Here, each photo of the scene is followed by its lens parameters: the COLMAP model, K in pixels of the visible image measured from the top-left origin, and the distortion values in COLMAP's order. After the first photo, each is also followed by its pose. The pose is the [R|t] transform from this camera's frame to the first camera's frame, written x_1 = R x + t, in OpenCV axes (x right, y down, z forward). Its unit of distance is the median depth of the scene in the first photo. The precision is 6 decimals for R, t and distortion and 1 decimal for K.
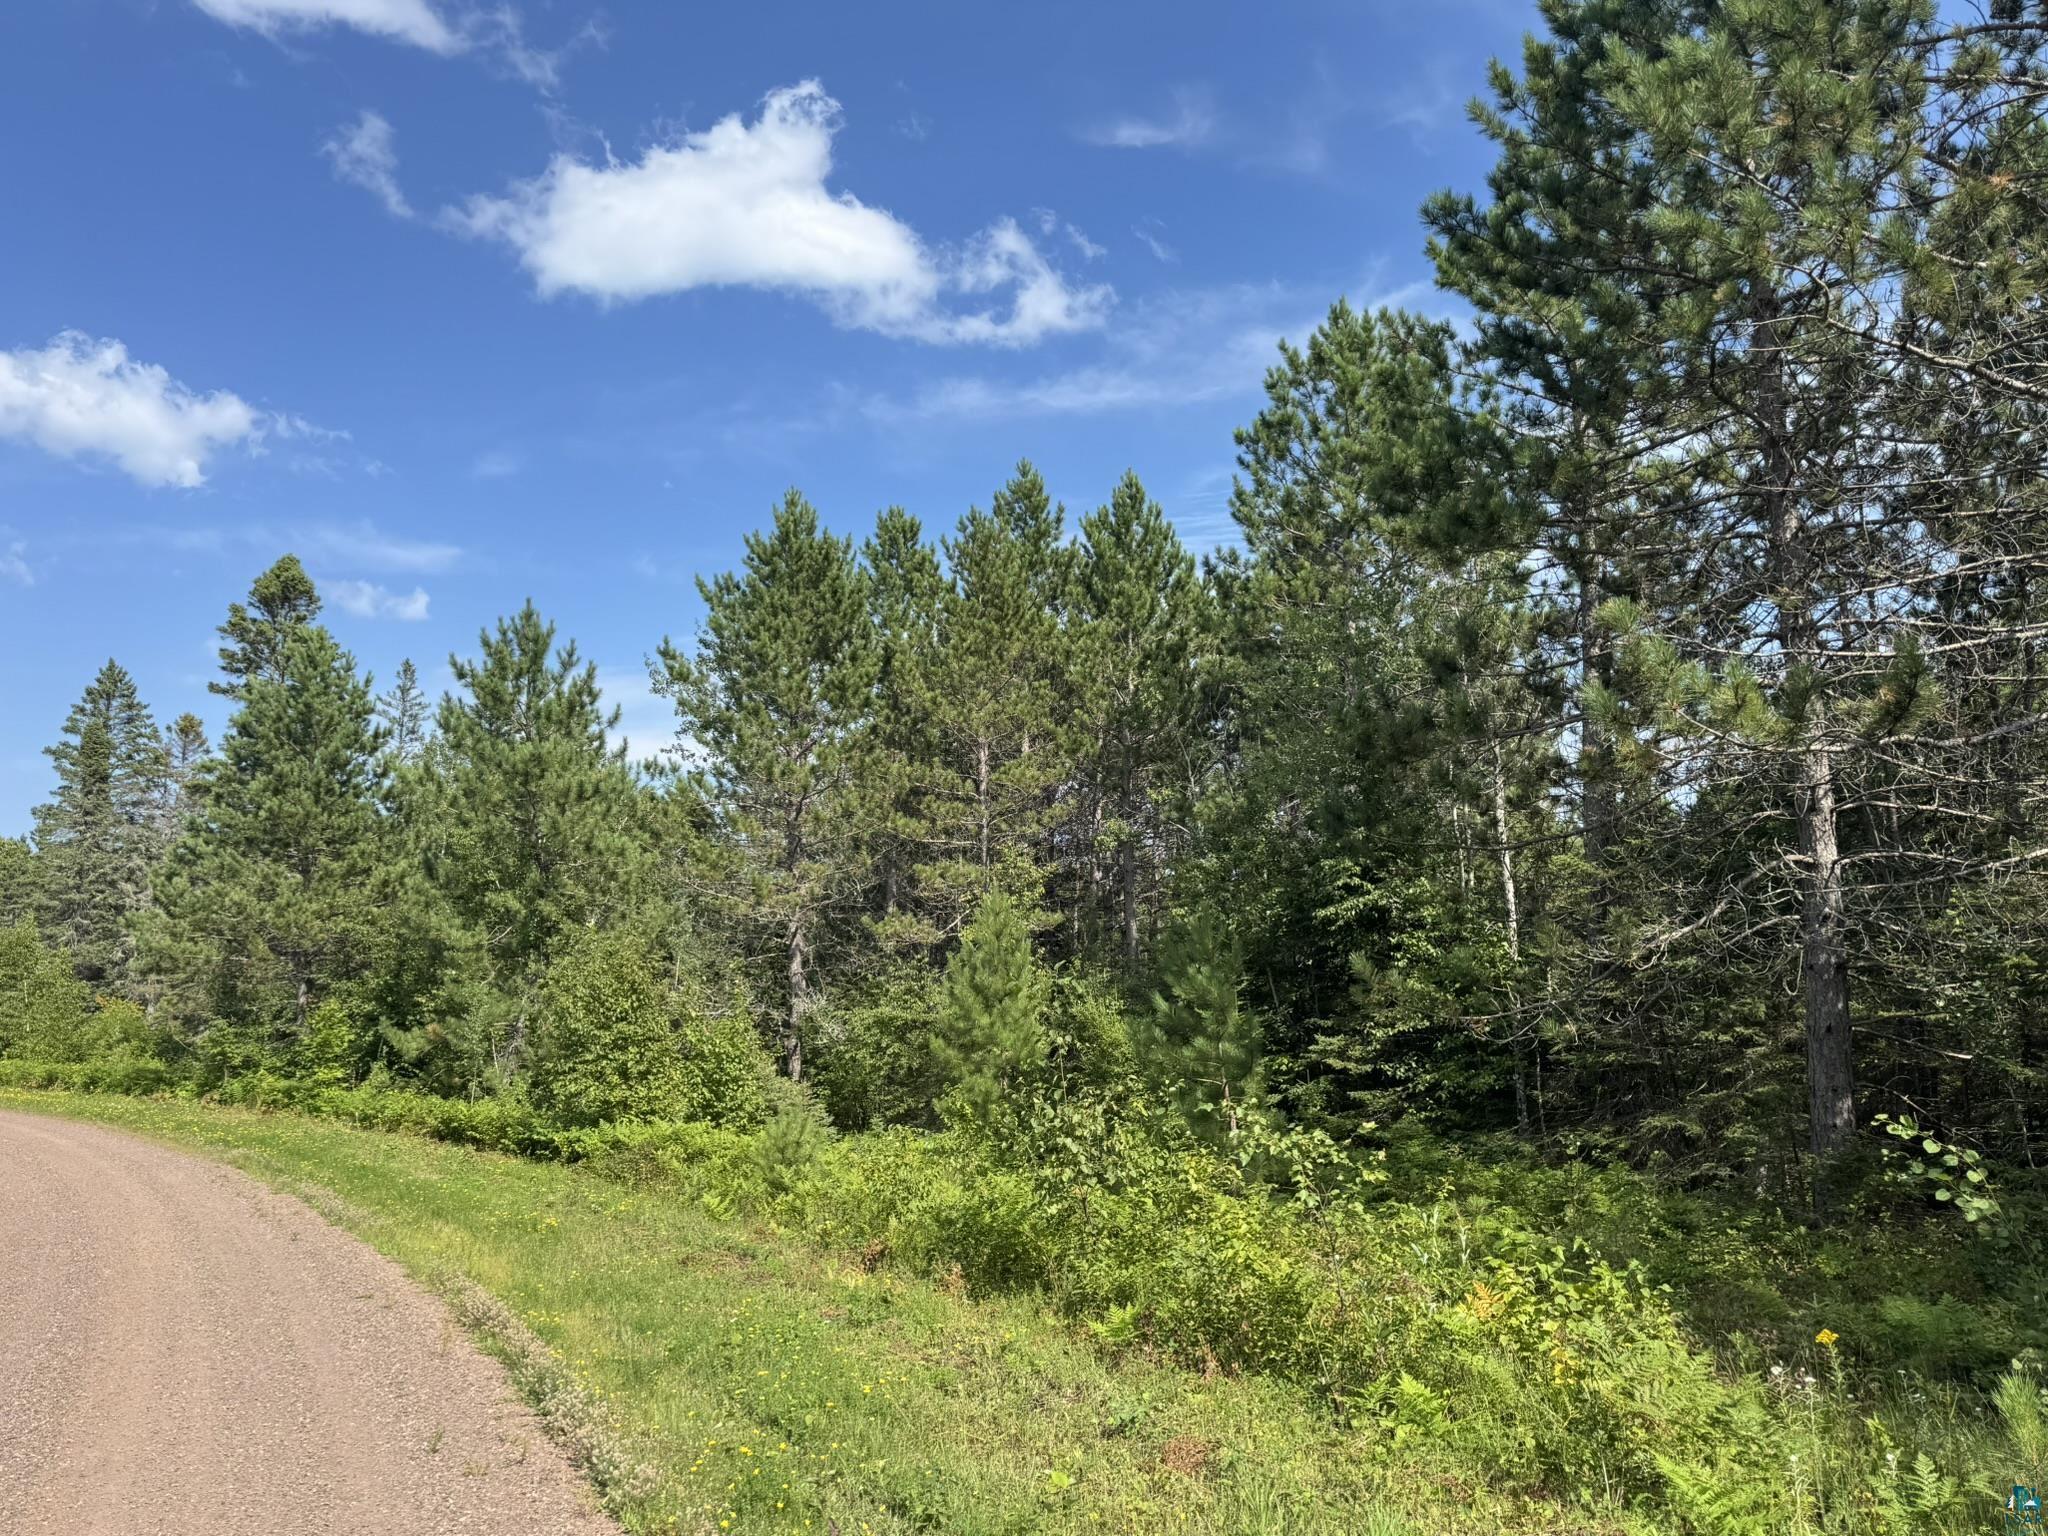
lens RADIAL K [[1334.1, 0, 1025.7], [0, 1334.1, 794.3], [0, 0, 1]] dist [0.002414, -0.032304]
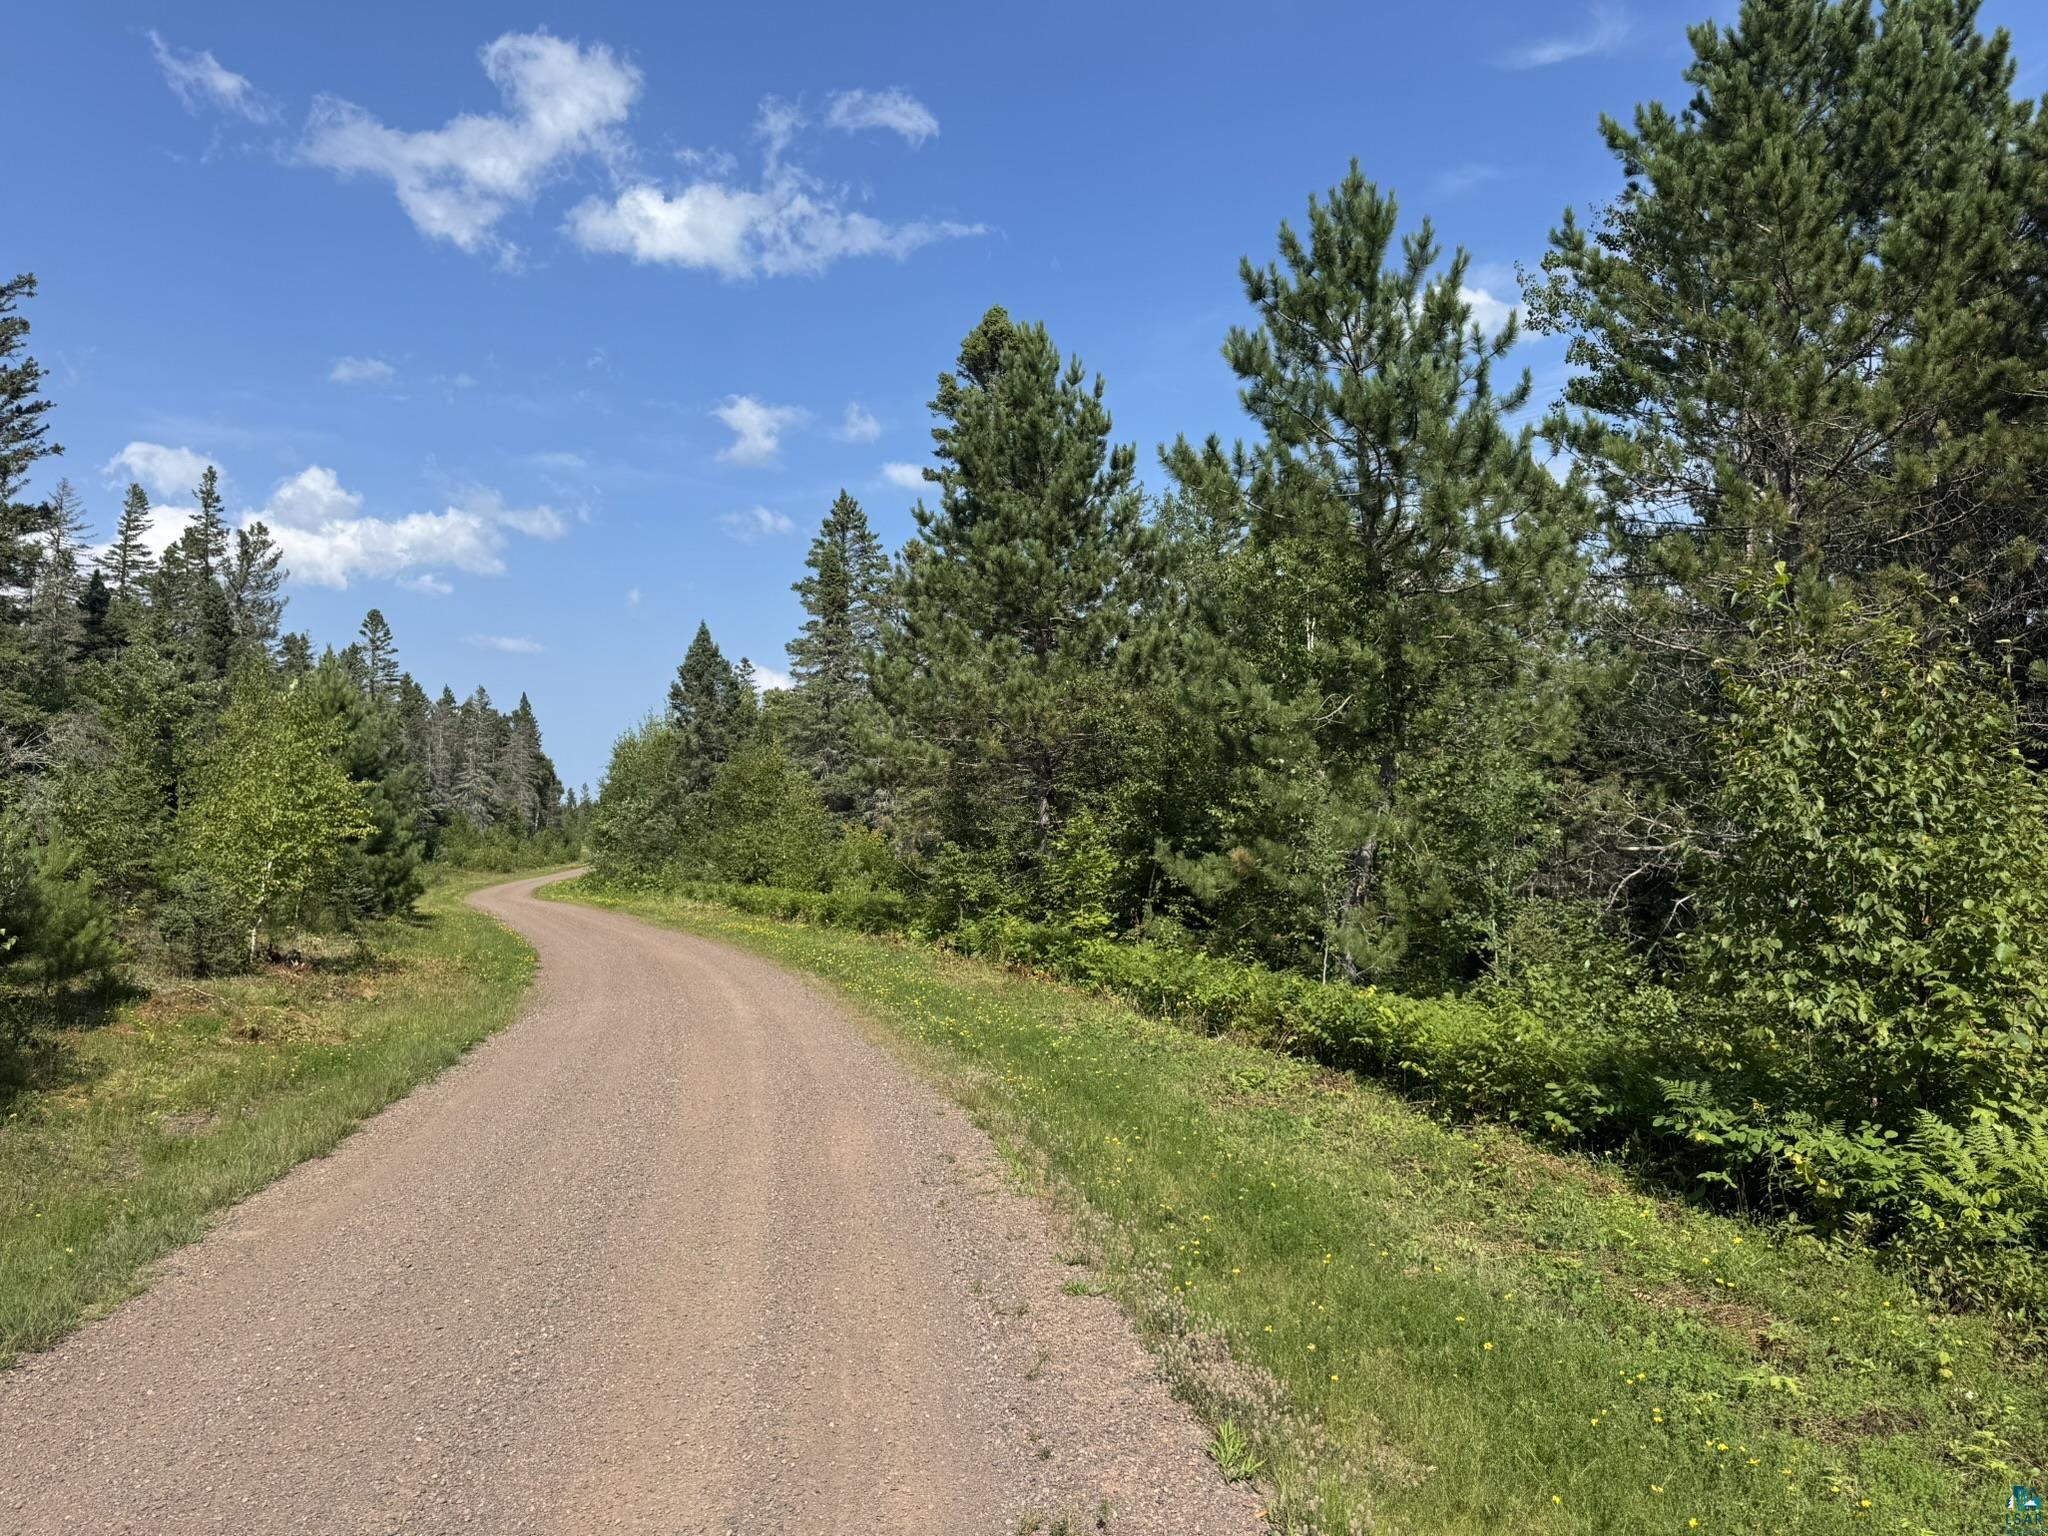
lens RADIAL K [[1429.6, 0, 1024.0], [0, 1429.6, 768.0], [0, 0, 1]] dist [0.083318, -0.103084]
pose [[0.879241, -0.005229, -0.476349, -0.166855], [0.051486, 0.995126, 0.084109, 0.057003], [0.473587, -0.098477, 0.875224, 0.285897]]
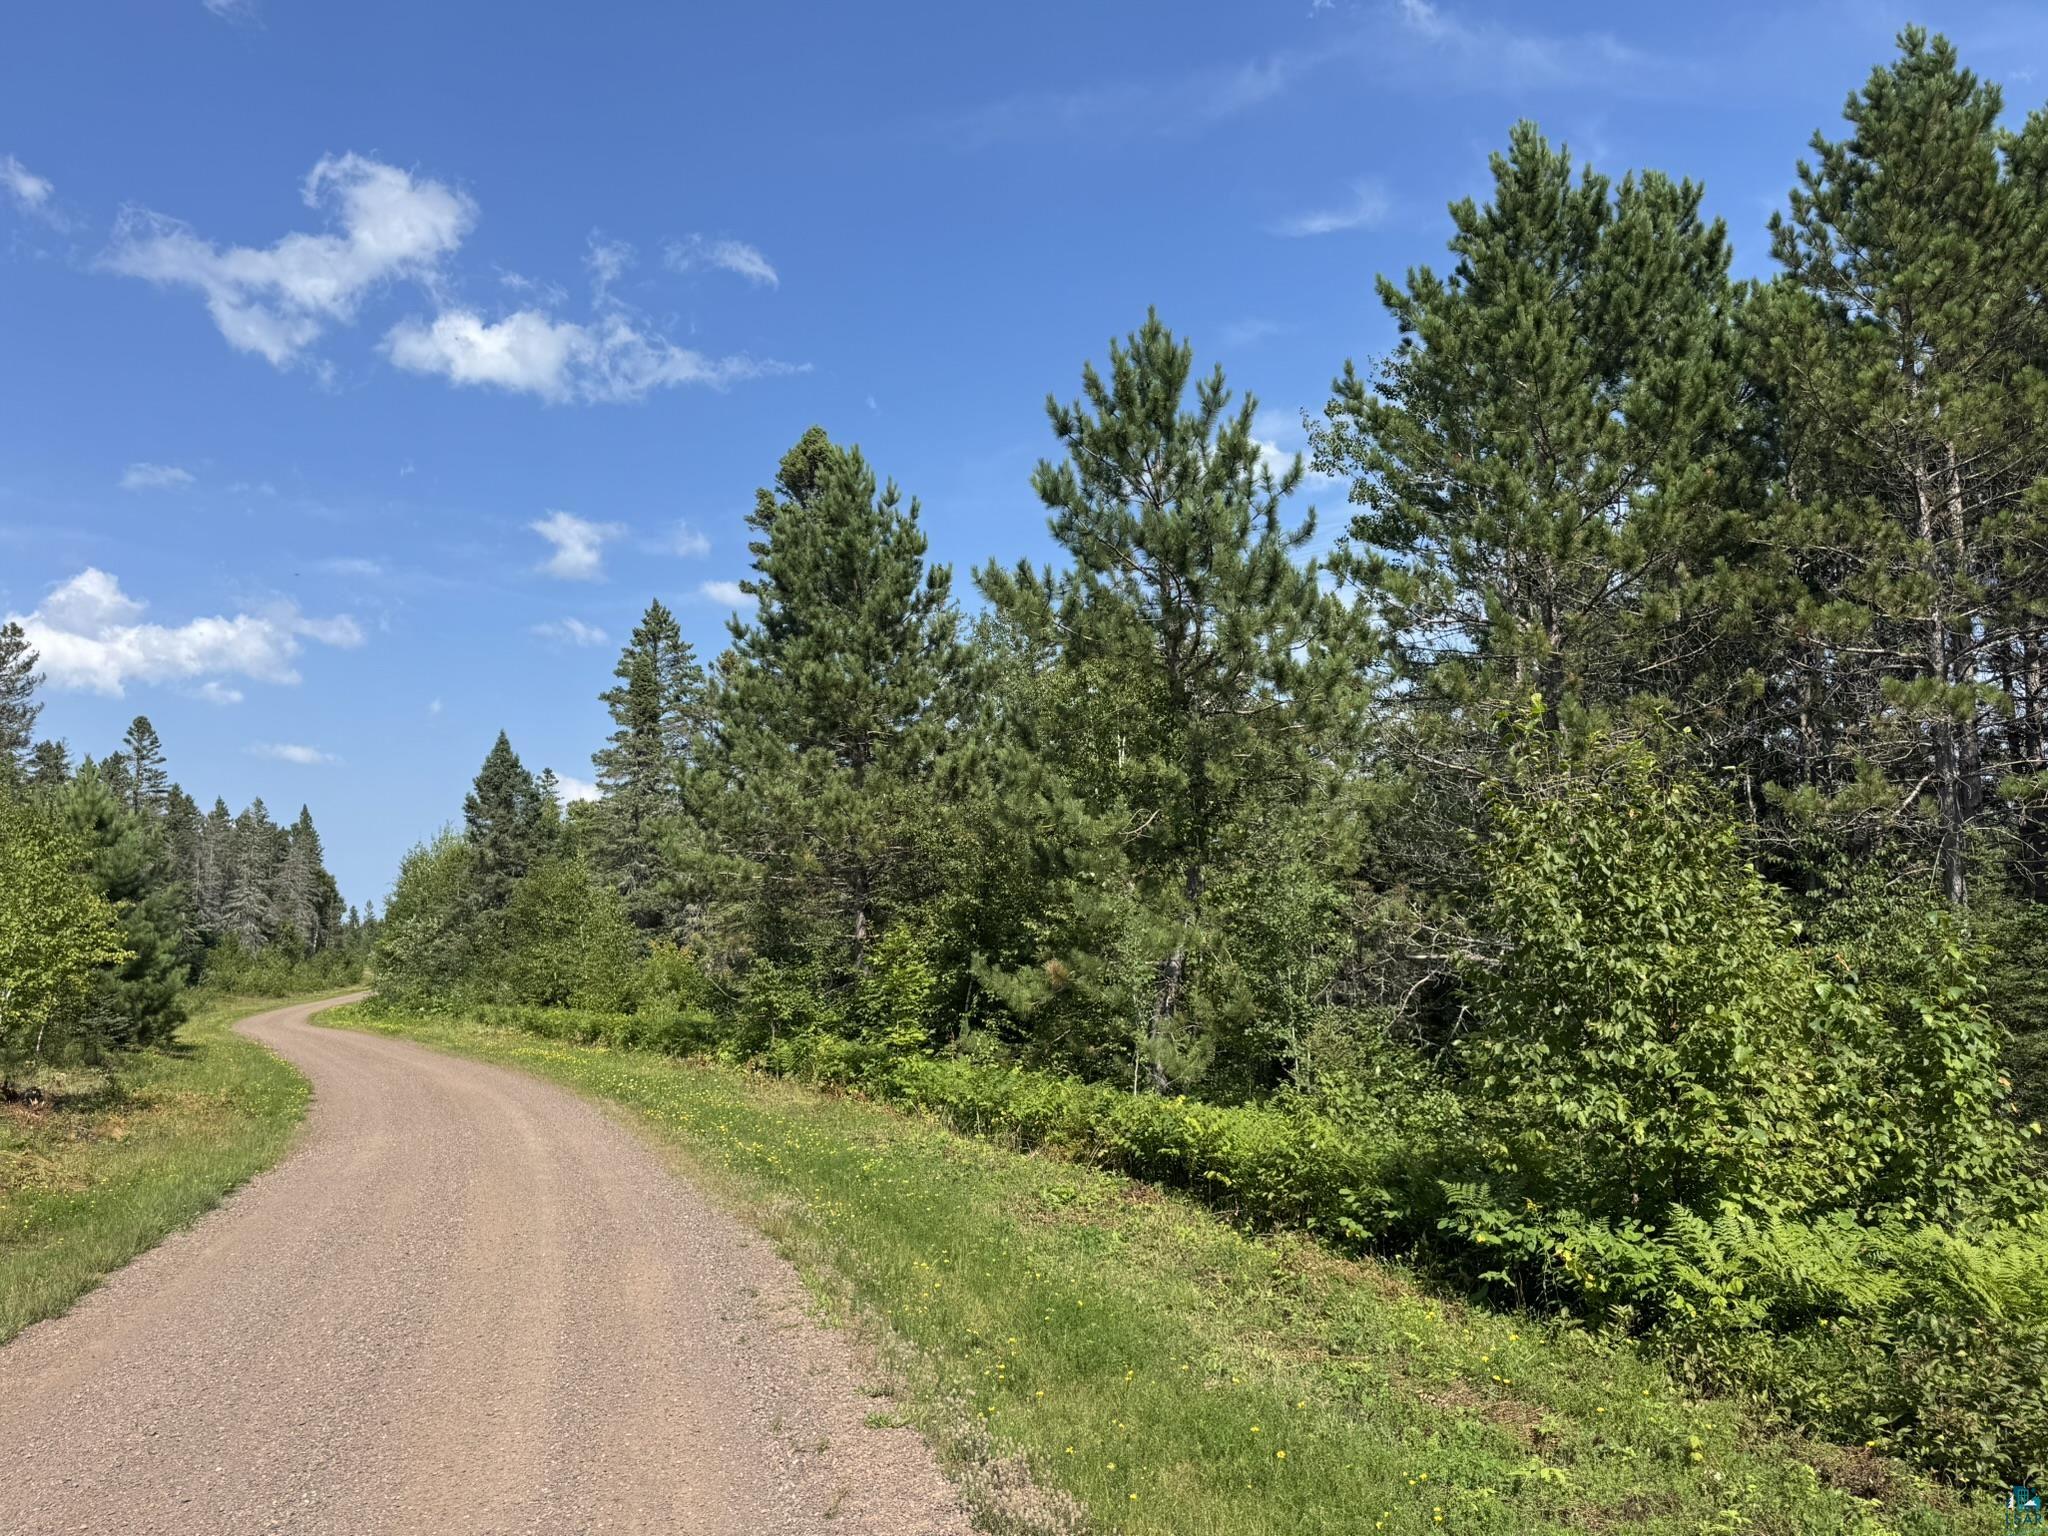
lens RADIAL K [[1423.7, 0, 1035.3], [0, 1423.7, 773.1], [0, 0, 1]] dist [0.147775, -0.219167]
pose [[0.935062, -0.036909, -0.352556, -0.164333], [0.045540, 0.998831, 0.016216, 0.055909], [0.351546, -0.031218, 0.935650, 0.283172]]
